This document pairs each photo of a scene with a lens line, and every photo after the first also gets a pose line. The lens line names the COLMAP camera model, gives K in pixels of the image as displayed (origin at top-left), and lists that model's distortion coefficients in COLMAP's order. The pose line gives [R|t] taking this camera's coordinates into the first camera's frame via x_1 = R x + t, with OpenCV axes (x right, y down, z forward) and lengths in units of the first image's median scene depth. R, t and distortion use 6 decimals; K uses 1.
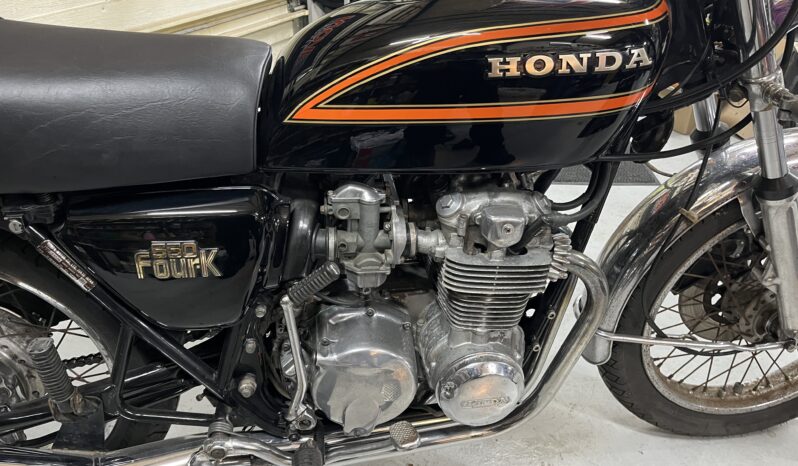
lens RADIAL K [[611.6, 0, 399.0], [0, 611.6, 233.0], [0, 0, 1]] dist [-0.000201, -0.000792]
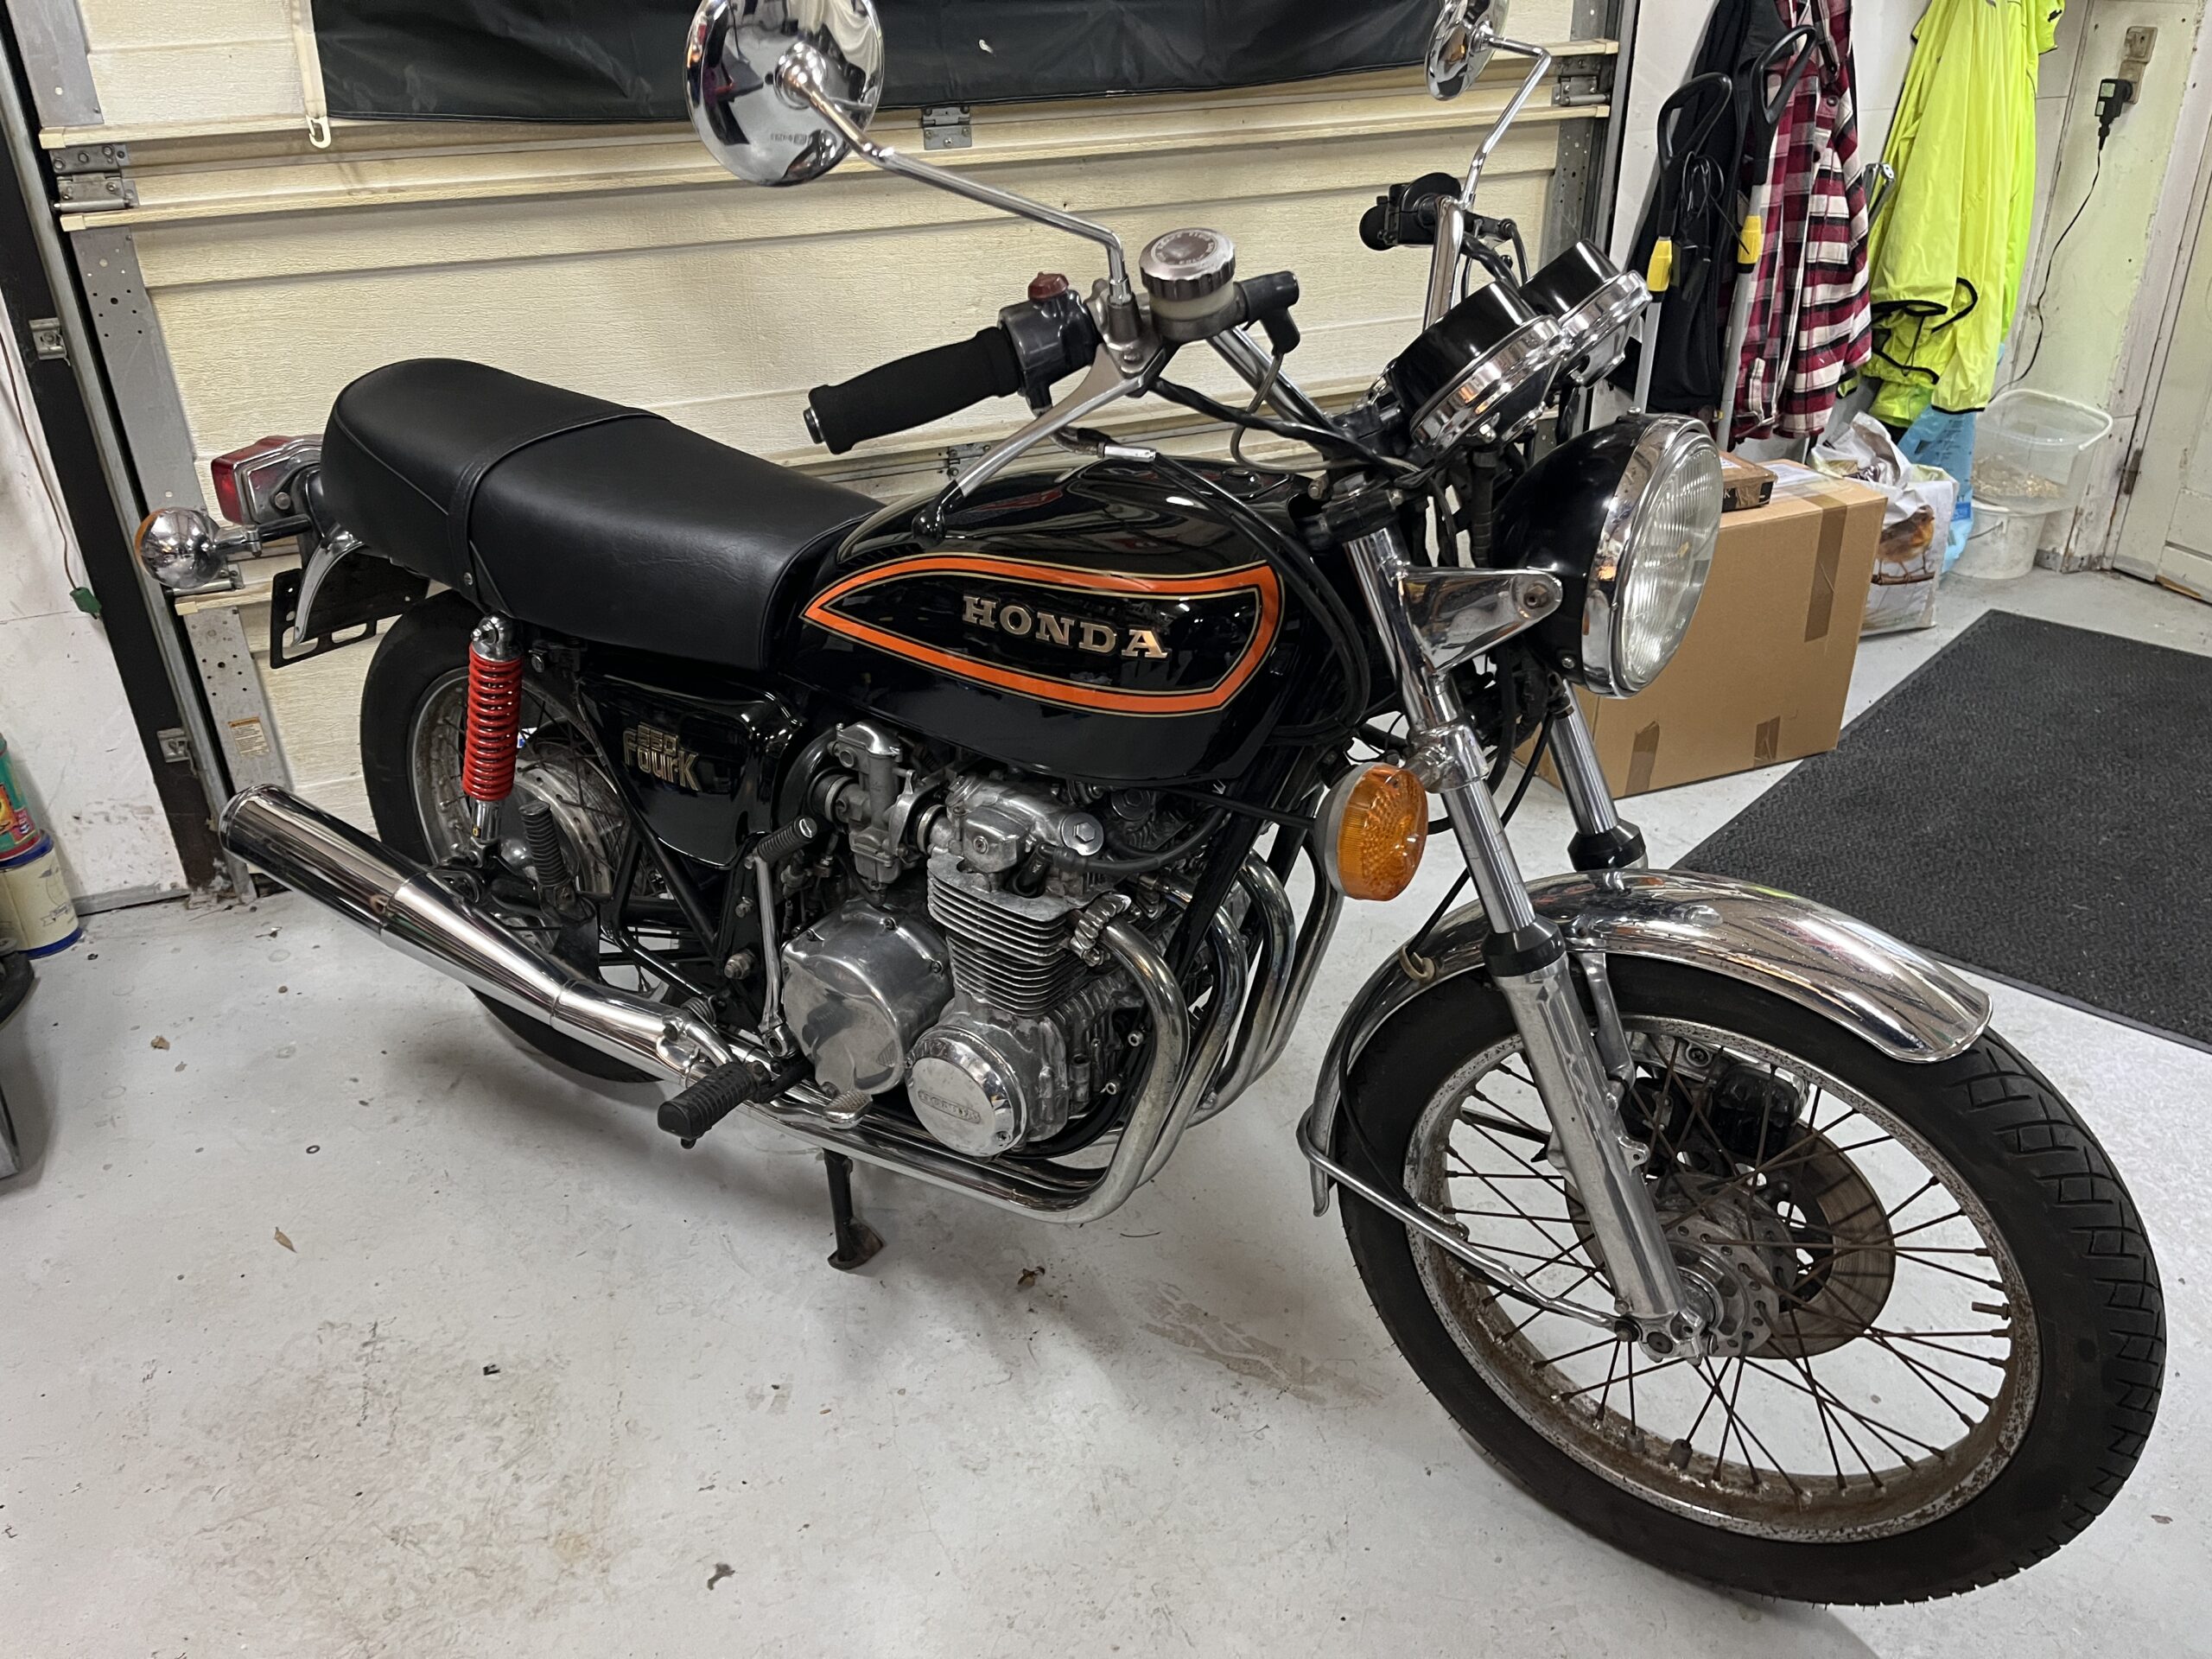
lens RADIAL K [[1666.0, 0, 1106.0], [0, 1666.0, 829.5], [0, 0, 1]] dist [0.008571, 0.002090]
pose [[0.760240, 0.296056, -0.578261, 1.388855], [-0.319529, 0.945416, 0.063945, -0.189905], [0.565629, 0.136157, 0.813342, -0.432527]]
